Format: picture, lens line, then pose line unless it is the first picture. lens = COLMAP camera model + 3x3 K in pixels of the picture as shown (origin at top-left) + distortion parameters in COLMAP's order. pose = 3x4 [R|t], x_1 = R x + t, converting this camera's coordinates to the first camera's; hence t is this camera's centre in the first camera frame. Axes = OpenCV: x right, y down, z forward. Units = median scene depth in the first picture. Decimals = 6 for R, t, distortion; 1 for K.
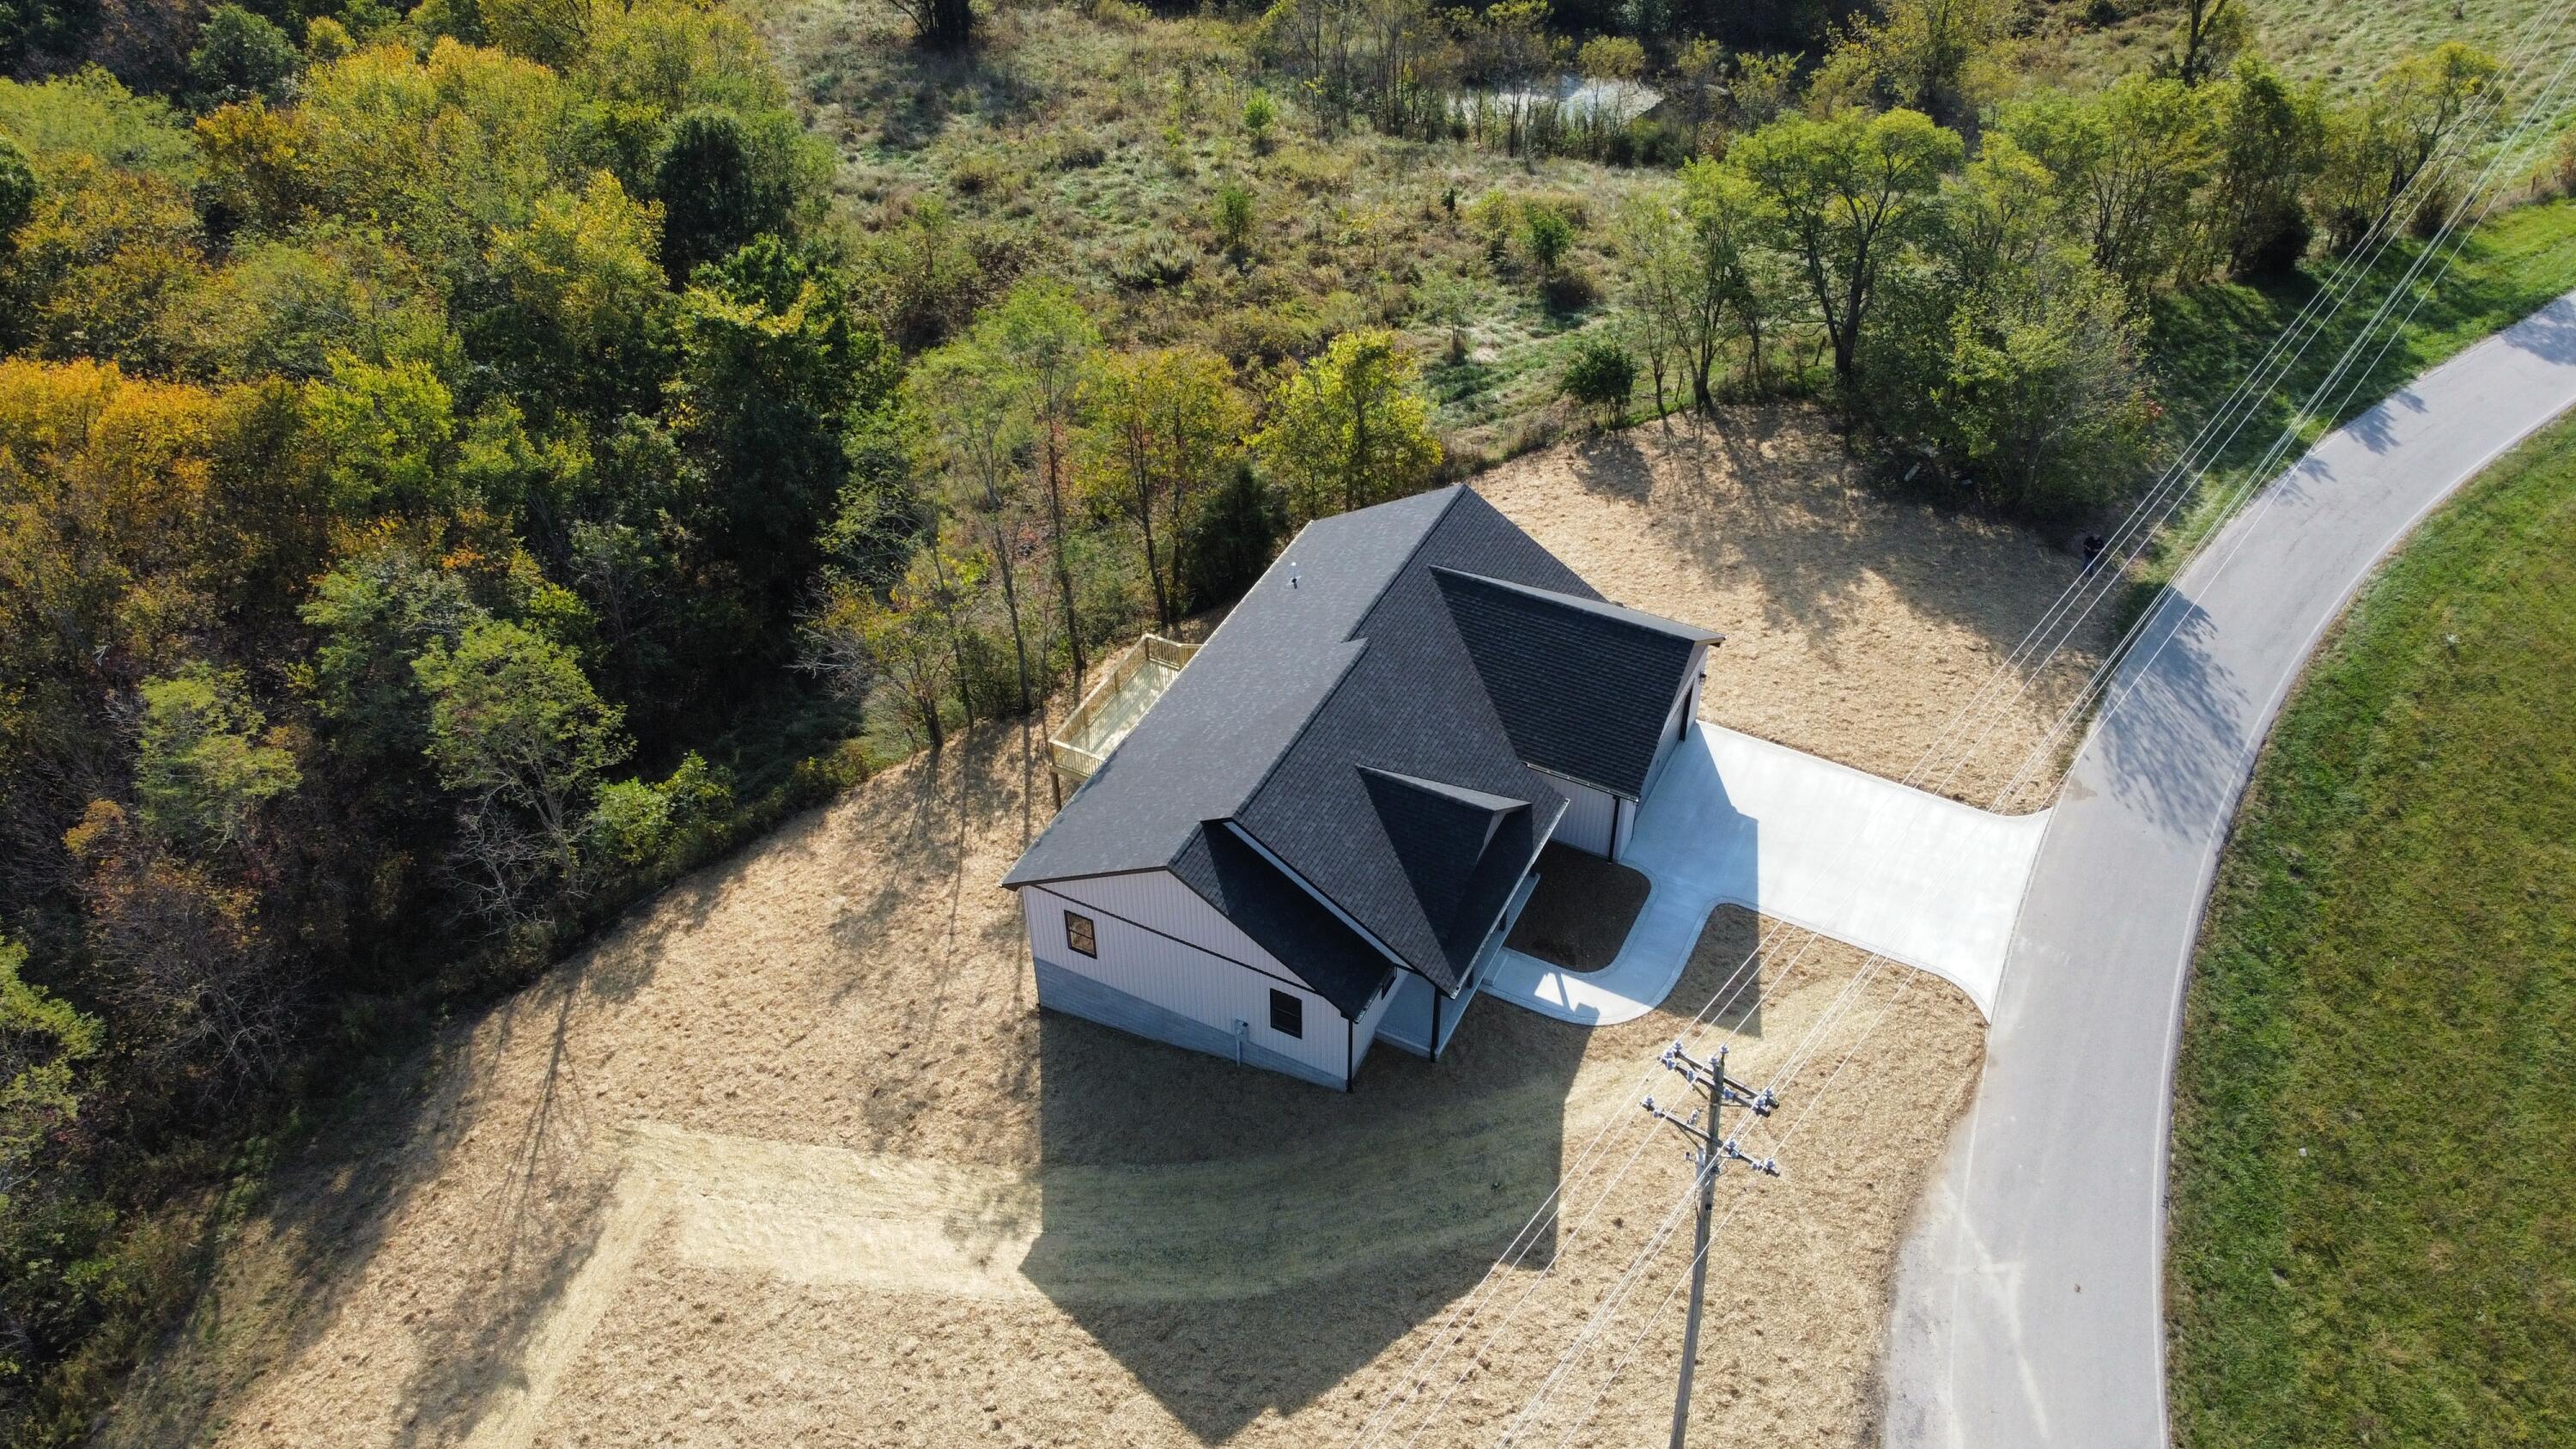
lens RADIAL K [[1971.2, 0, 1278.6], [0, 1971.2, 655.9], [0, 0, 1]] dist [-0.003350, 0.000477]
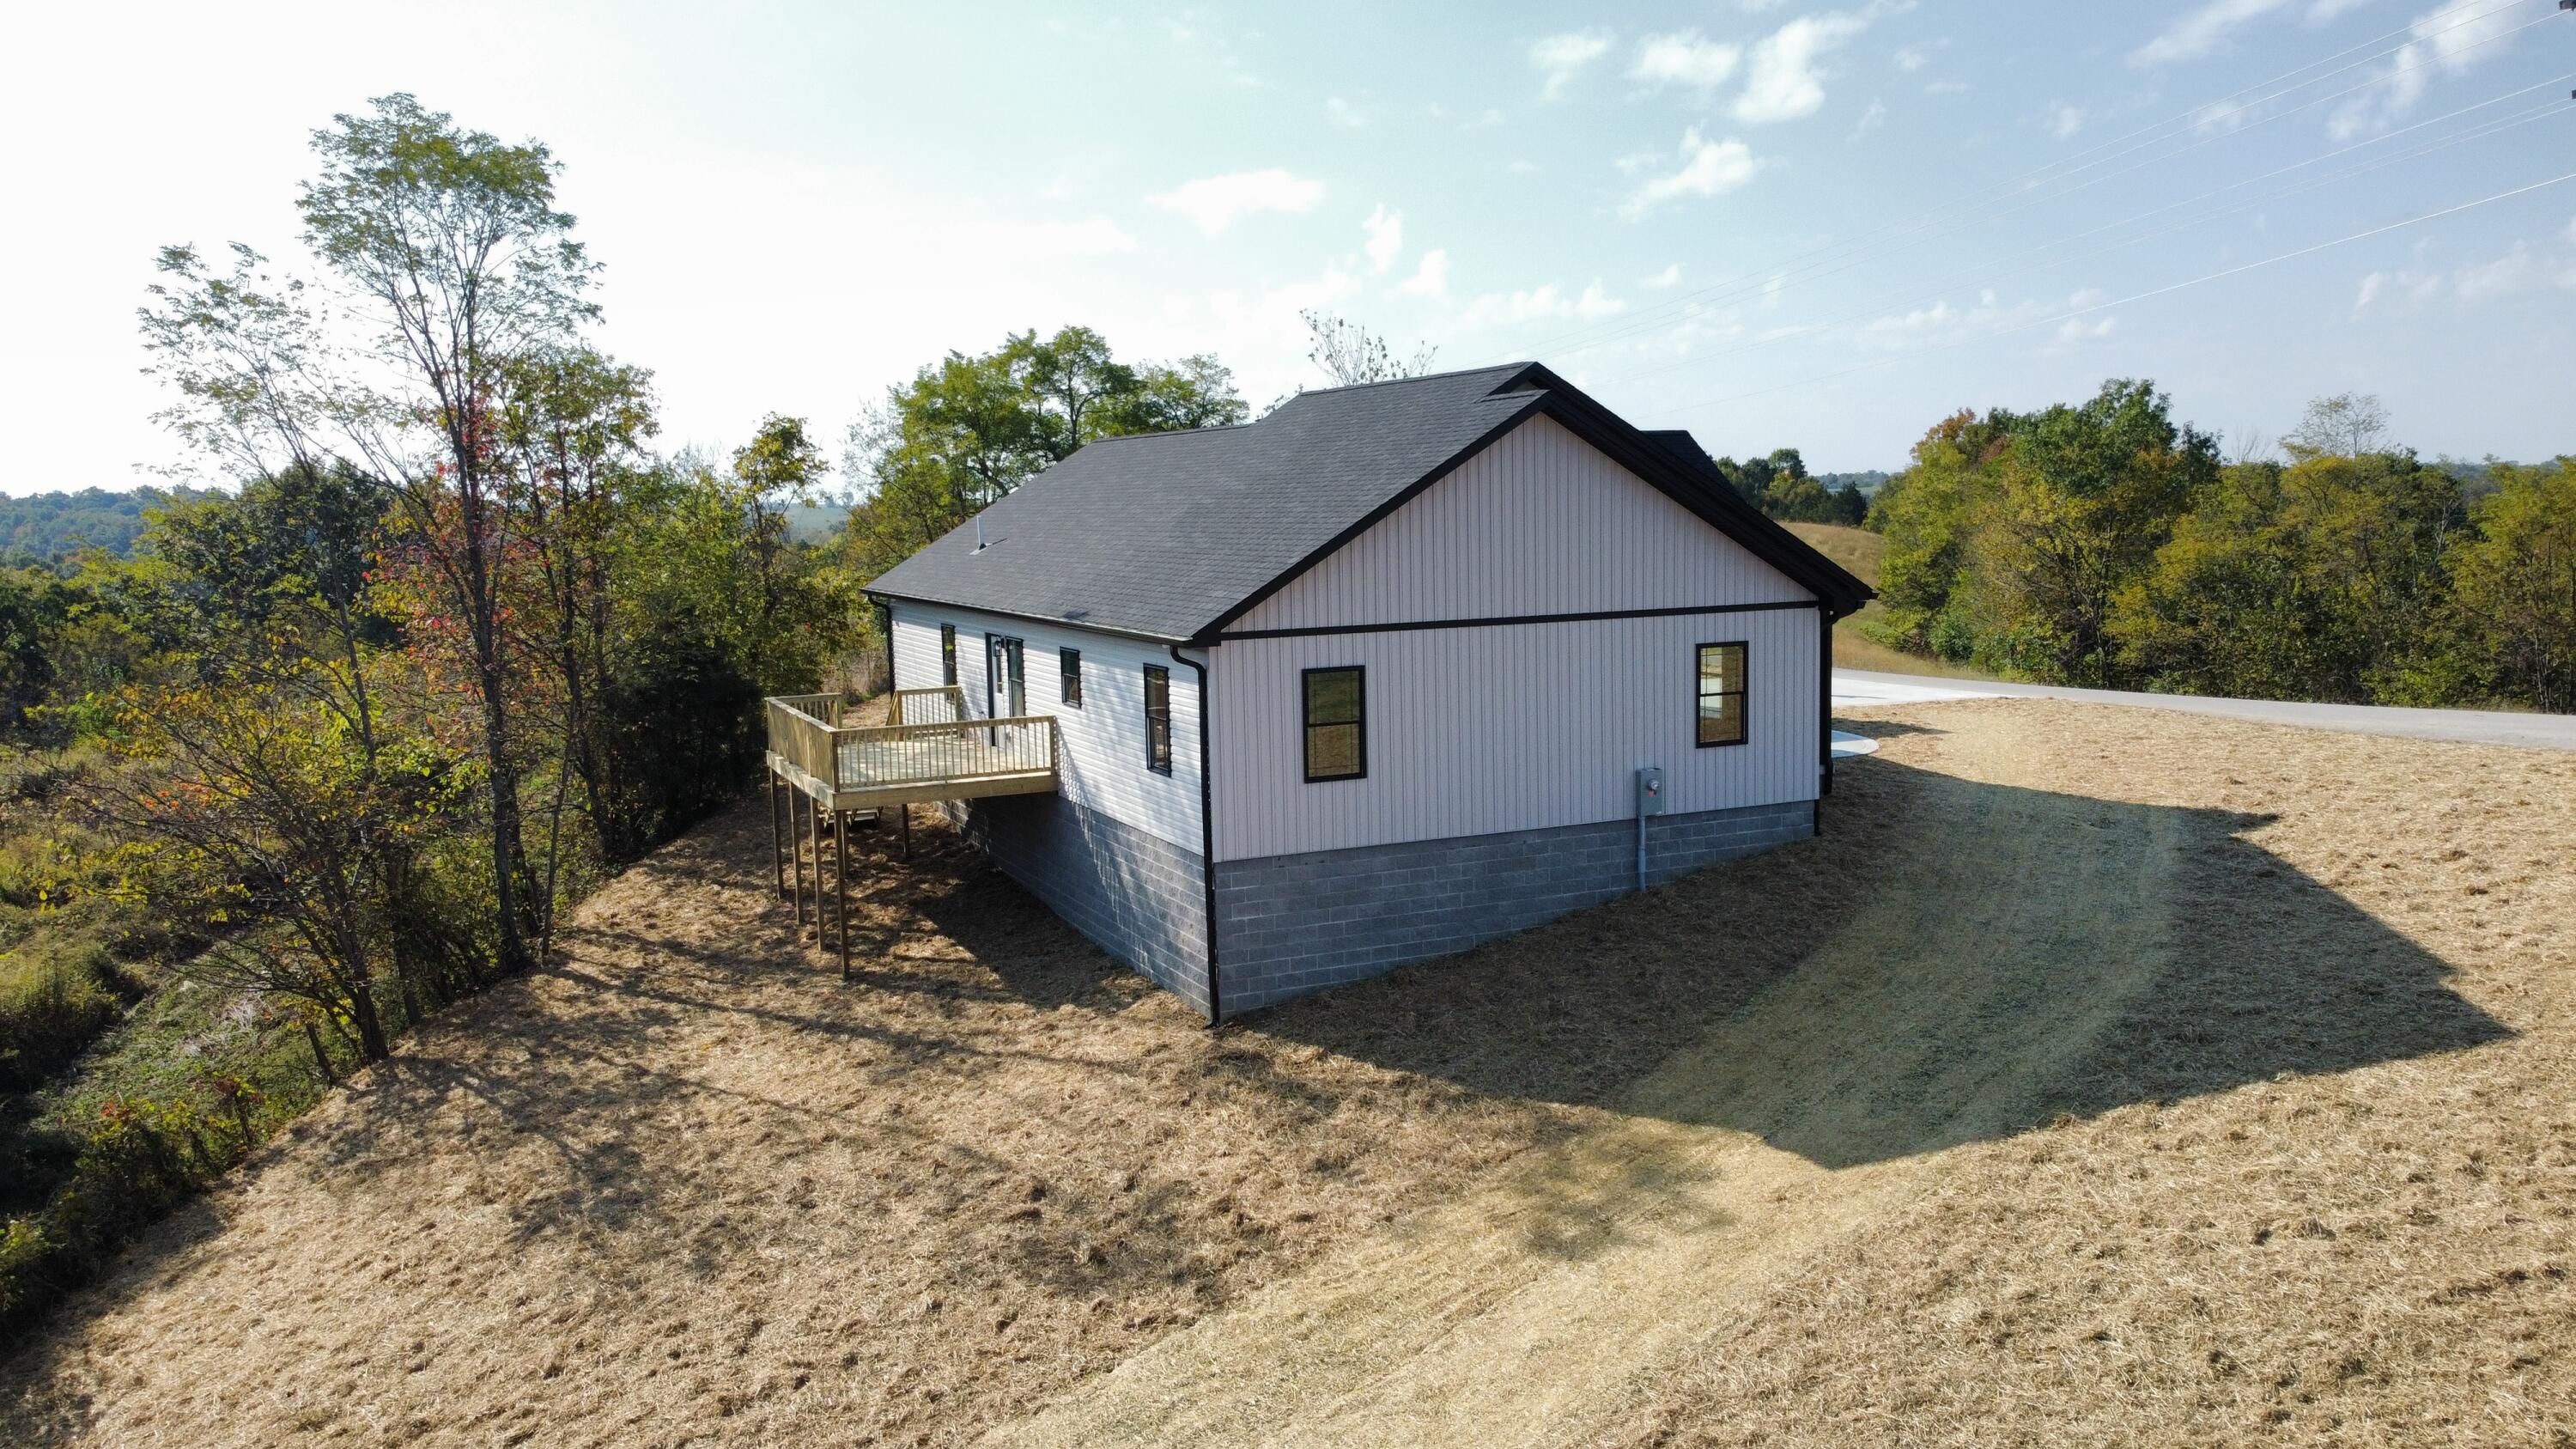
lens RADIAL K [[1971.2, 0, 1278.6], [0, 1971.2, 655.9], [0, 0, 1]] dist [-0.003350, 0.000477]
pose [[0.628043, -0.064077, 0.775536, -0.365190], [0.495678, 0.801210, -0.335211, 0.213419], [-0.599888, 0.594943, 0.534956, 0.553145]]
